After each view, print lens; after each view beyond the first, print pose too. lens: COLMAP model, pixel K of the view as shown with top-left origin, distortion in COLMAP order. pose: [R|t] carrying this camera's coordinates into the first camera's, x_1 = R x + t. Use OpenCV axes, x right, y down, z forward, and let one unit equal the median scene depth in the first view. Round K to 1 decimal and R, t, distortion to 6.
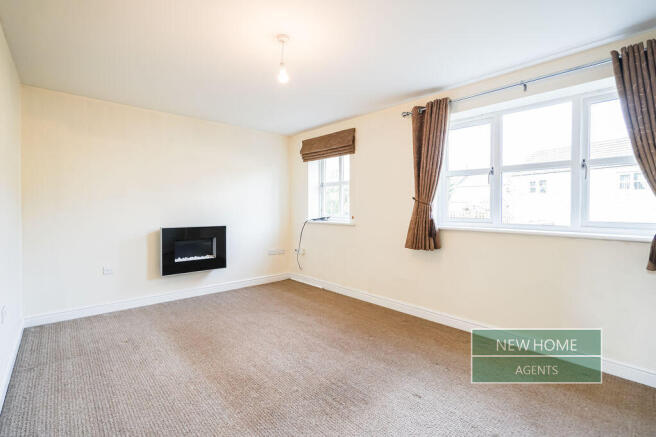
lens RADIAL K [[304.2, 0, 325.3], [0, 304.2, 206.6], [0, 0, 1]] dist [0.000952, 0.000549]
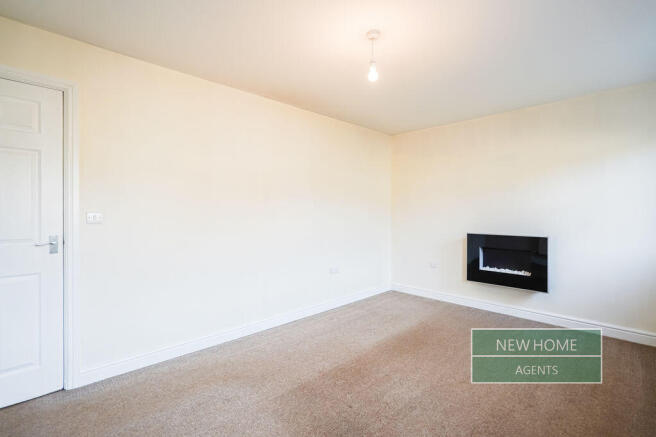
lens RADIAL K [[304.2, 0, 325.3], [0, 304.2, 206.6], [0, 0, 1]] dist [0.000952, 0.000549]
pose [[0.037986, -0.022511, -0.999025, 0.470163], [0.003482, 0.999743, -0.022395, 0.001699], [0.999272, -0.002628, 0.038055, 0.481883]]
